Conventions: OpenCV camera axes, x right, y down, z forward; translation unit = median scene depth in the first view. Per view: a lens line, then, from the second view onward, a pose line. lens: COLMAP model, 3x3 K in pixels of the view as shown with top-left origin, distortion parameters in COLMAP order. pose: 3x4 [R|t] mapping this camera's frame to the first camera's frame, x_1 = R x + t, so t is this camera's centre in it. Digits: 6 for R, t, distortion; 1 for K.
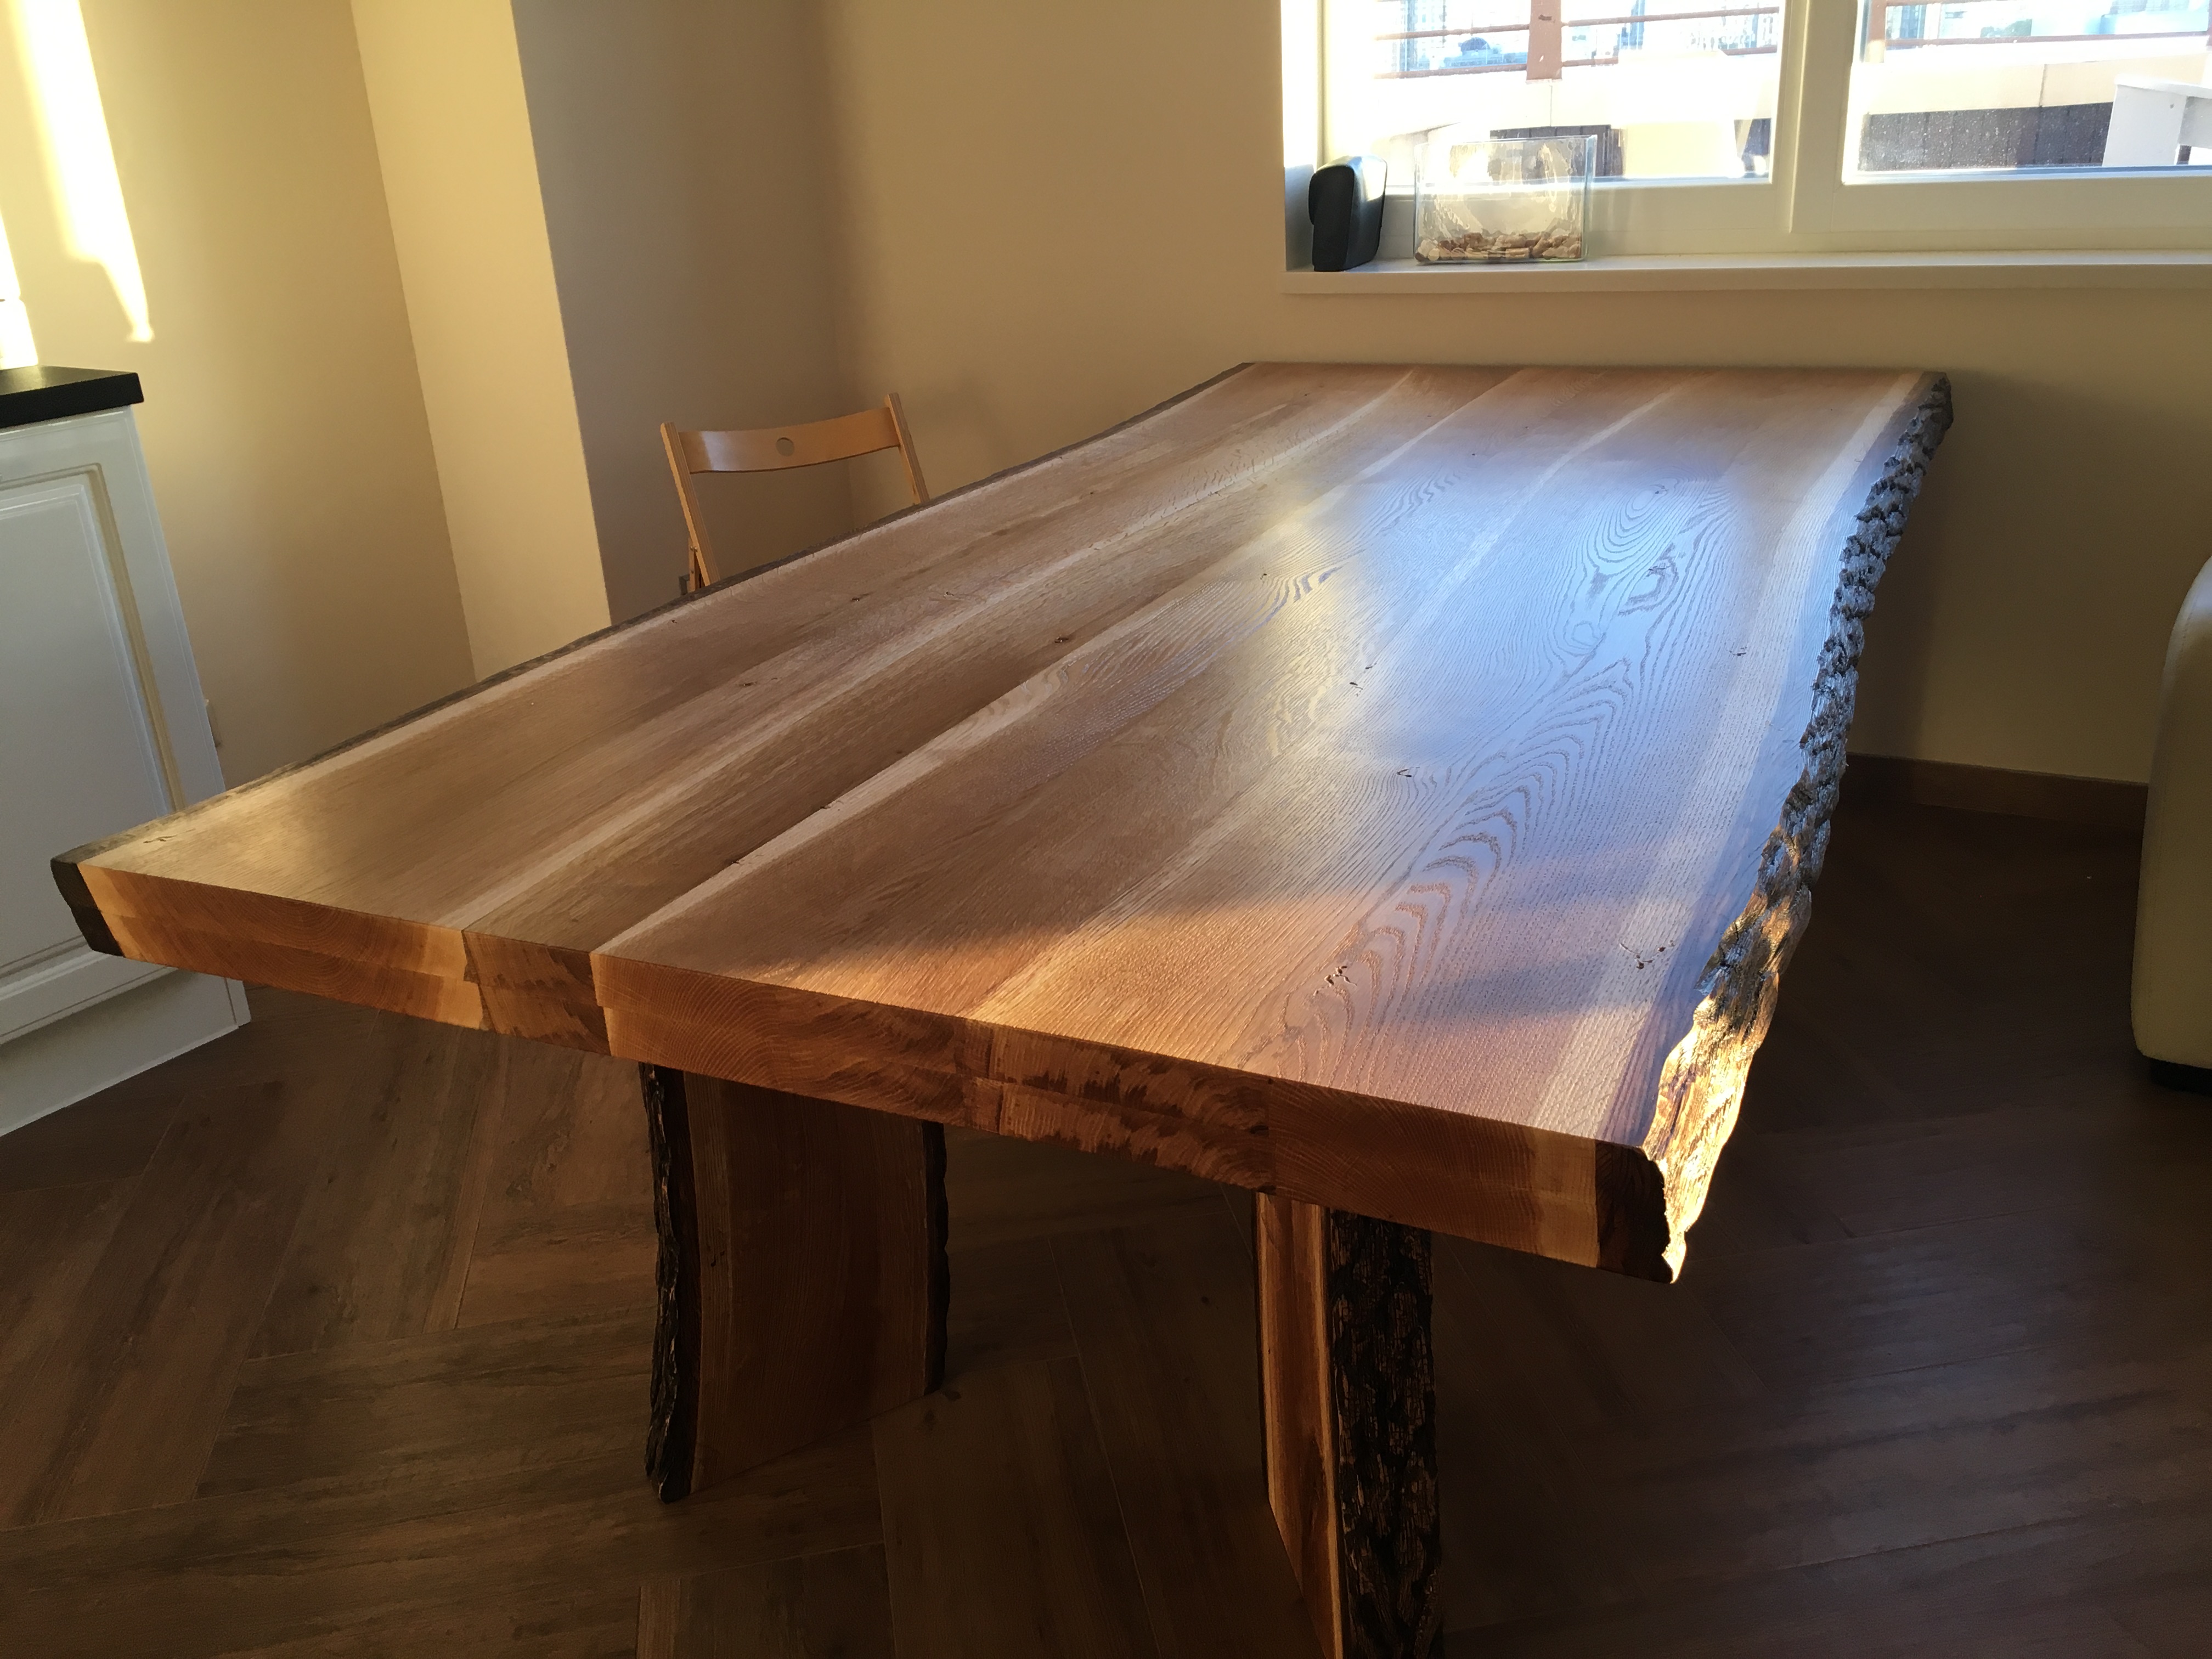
lens RADIAL K [[1898.0, 0, 1106.0], [0, 1898.0, 829.5], [0, 0, 1]] dist [0.084778, -0.135619]
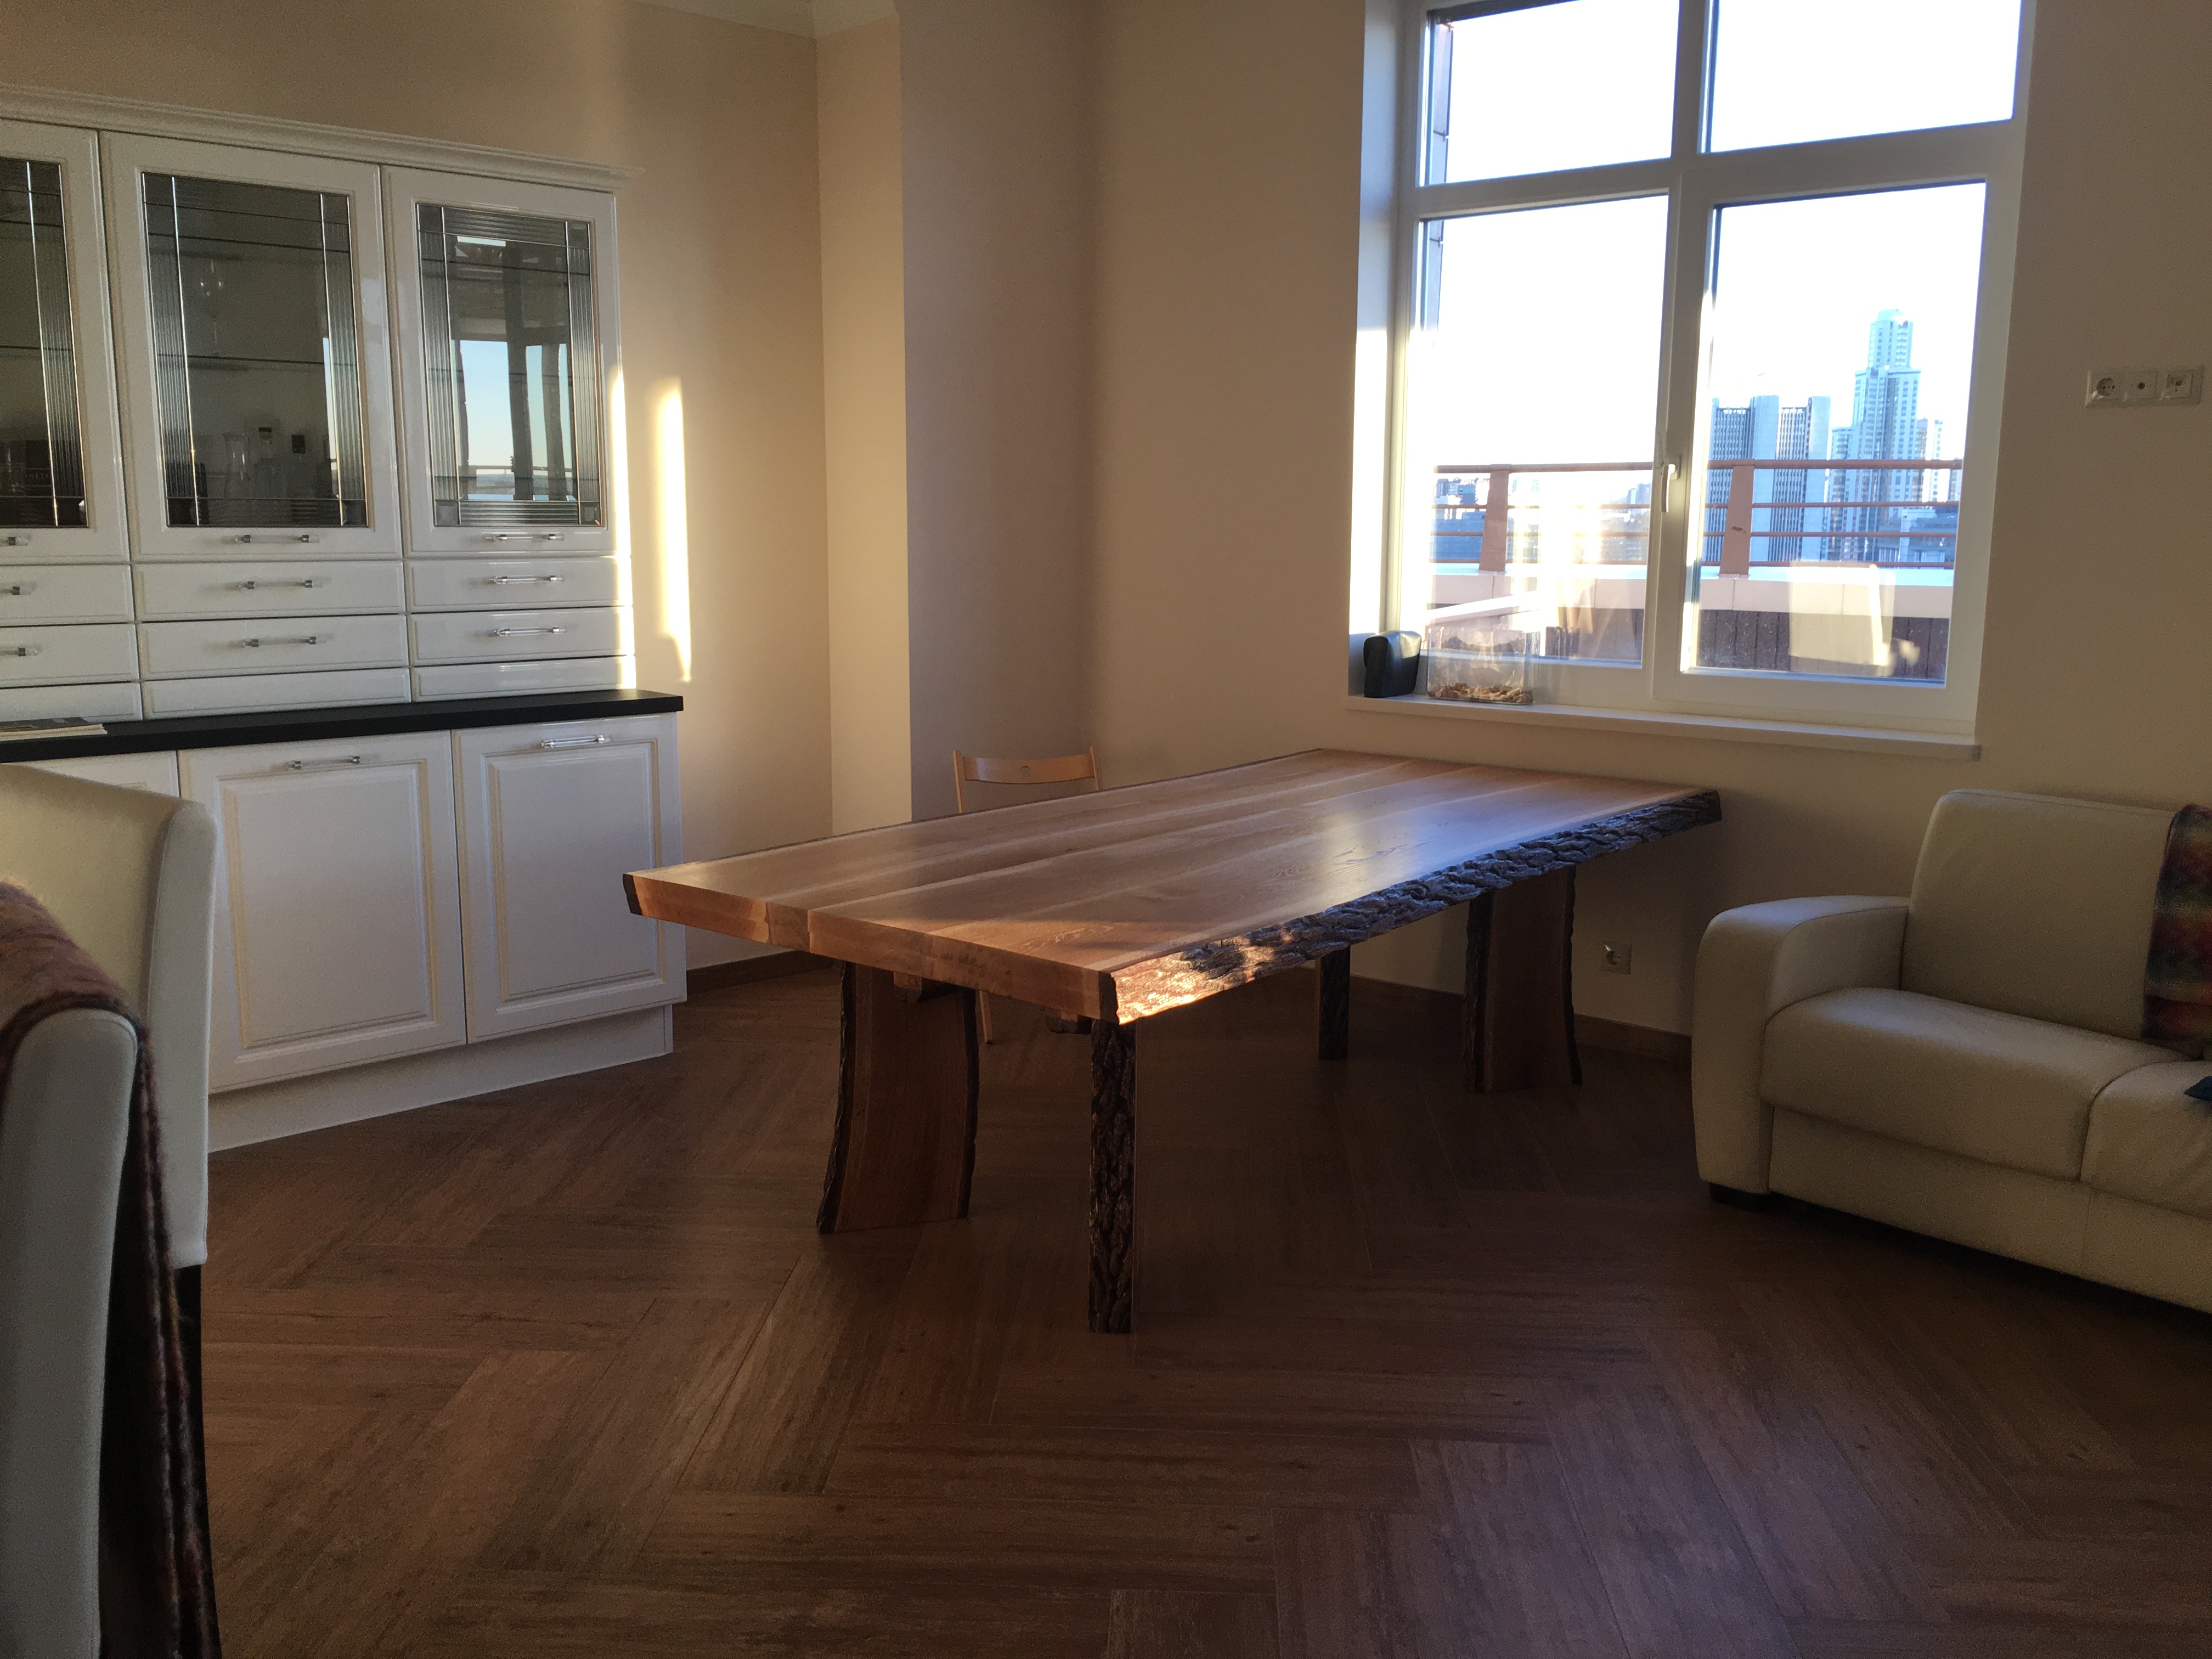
lens RADIAL K [[1914.3, 0, 1106.0], [0, 1914.3, 829.5], [0, 0, 1]] dist [0.033095, -0.000131]
pose [[0.970771, 0.096889, -0.219584, 0.594577], [-0.139478, 0.972289, -0.187615, 0.334079], [0.195321, 0.212758, 0.957384, -1.259661]]
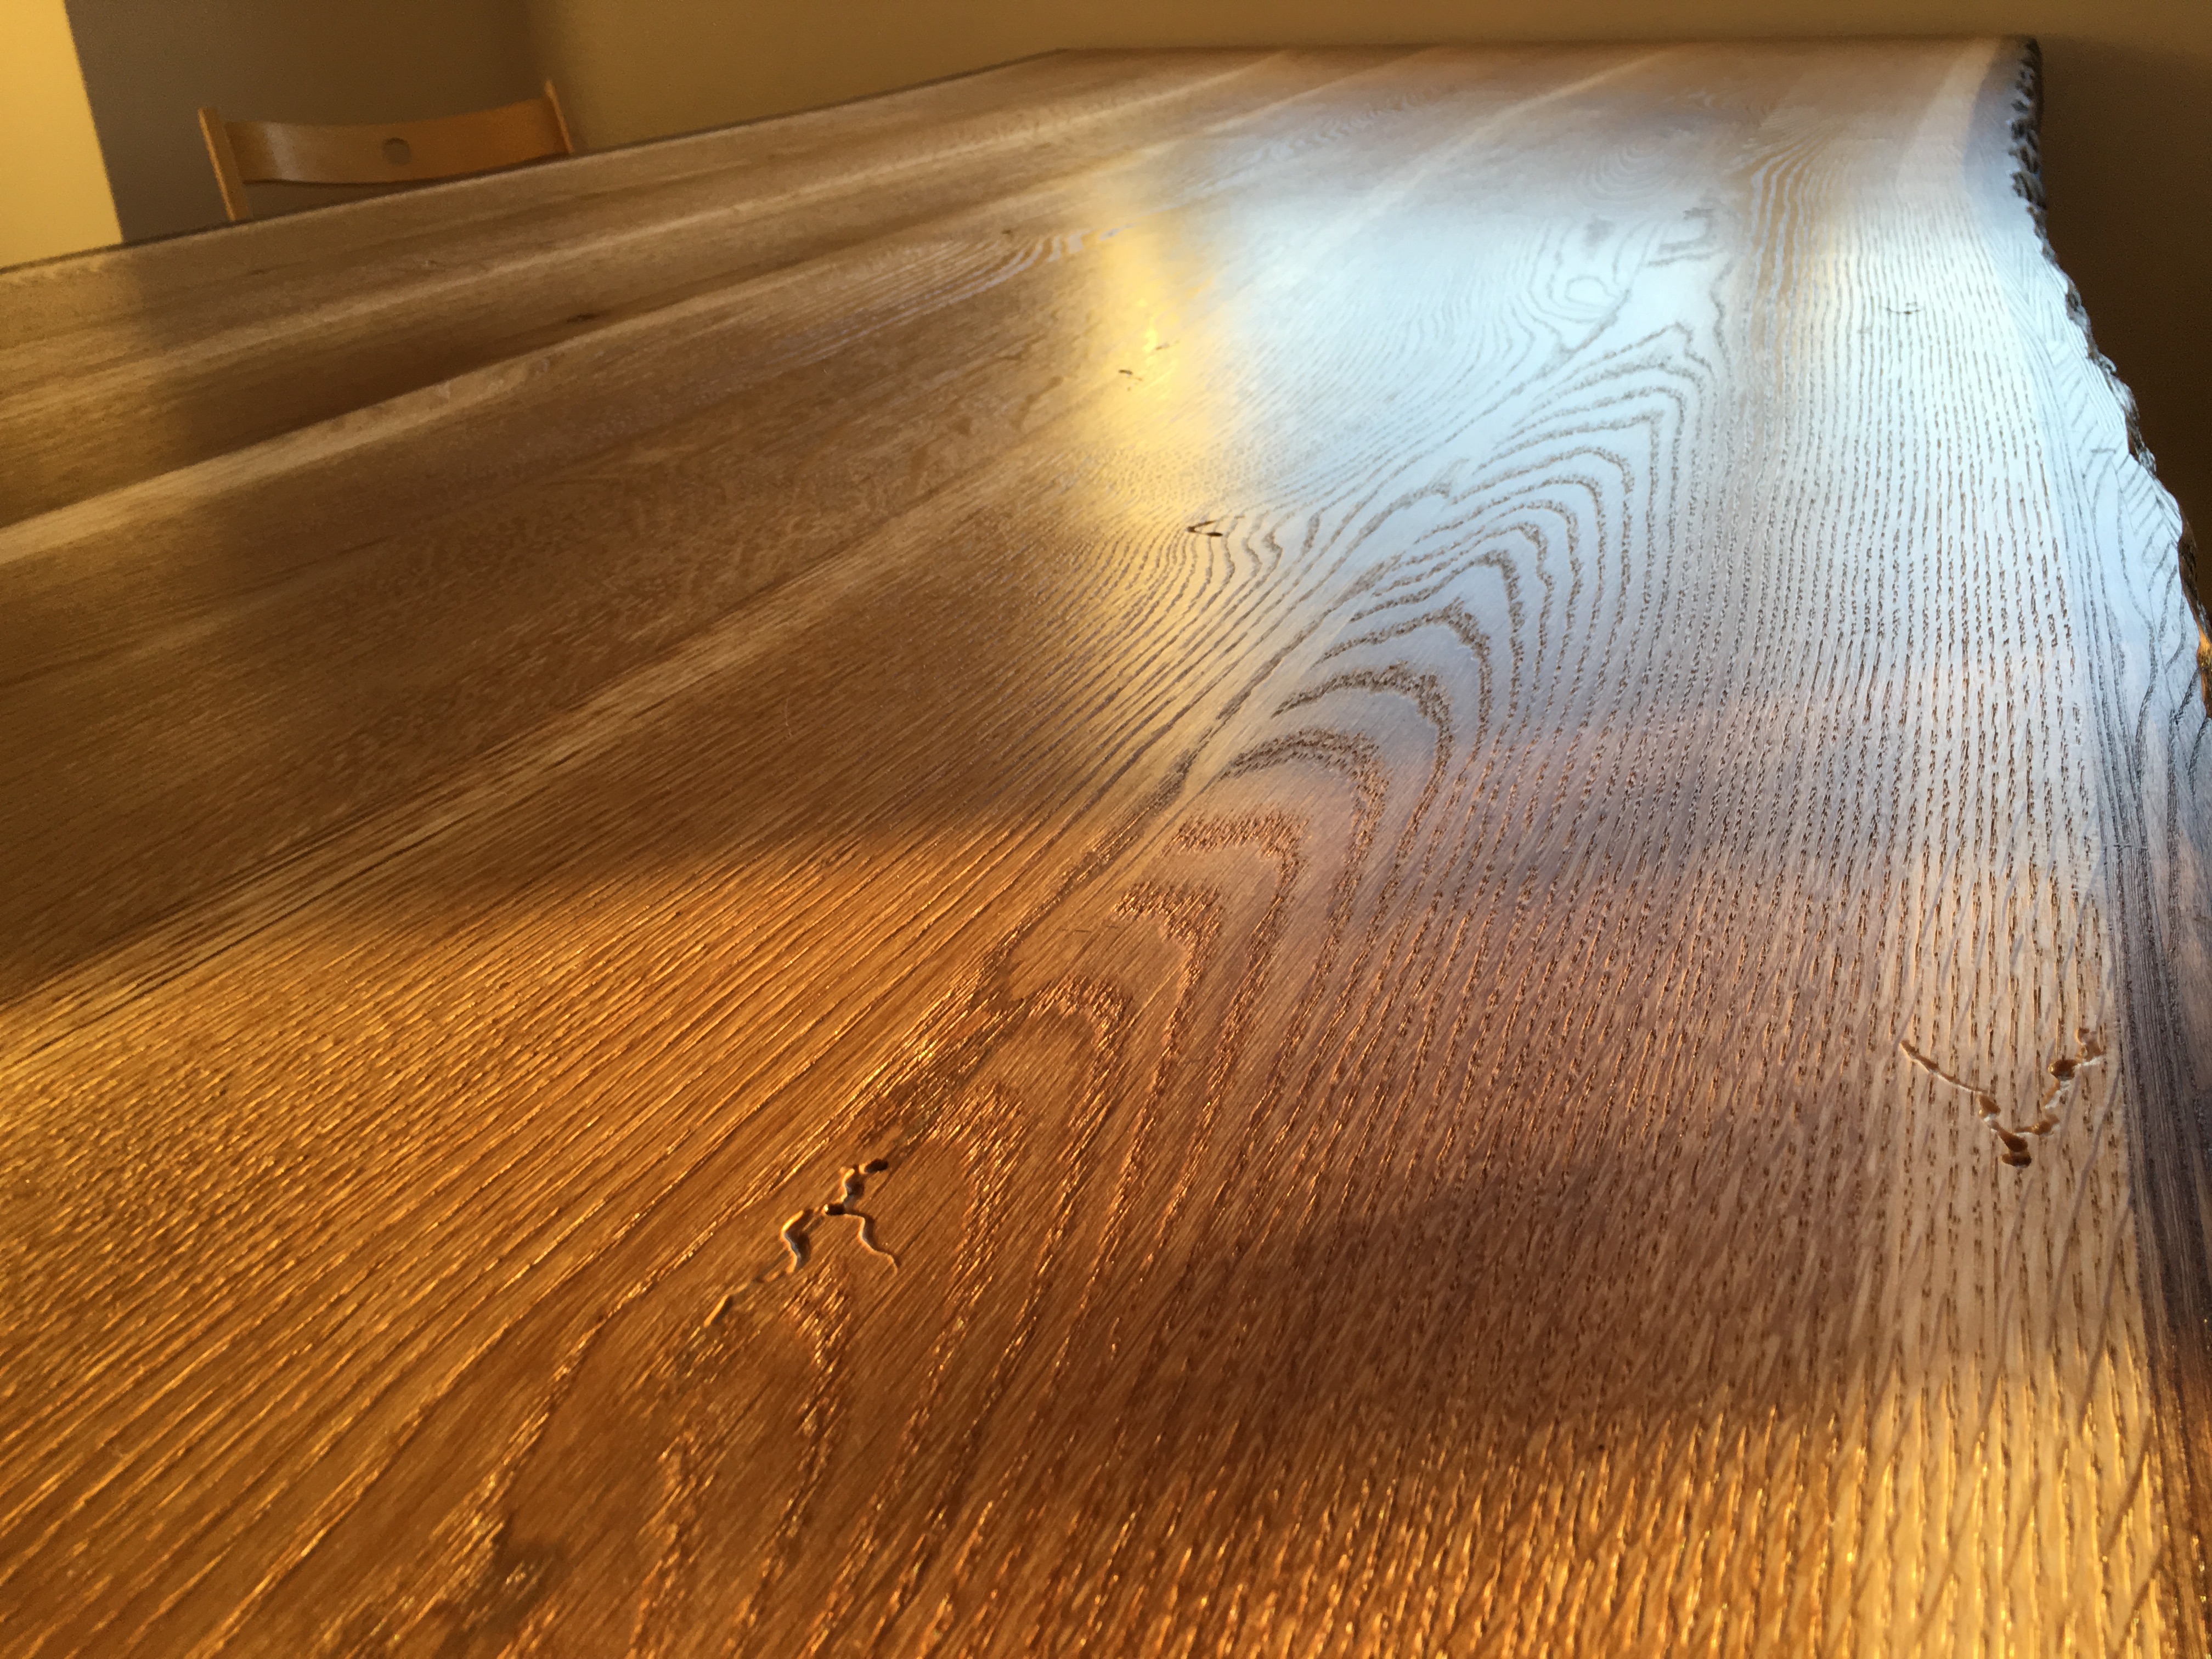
lens RADIAL K [[1898.0, 0, 1106.0], [0, 1898.0, 829.5], [0, 0, 1]] dist [0.084778, -0.135619]
pose [[0.998654, -0.013291, 0.050137, 0.113447], [0.010054, 0.997881, 0.064277, 0.008216], [-0.050885, -0.063686, 0.996672, 0.585803]]
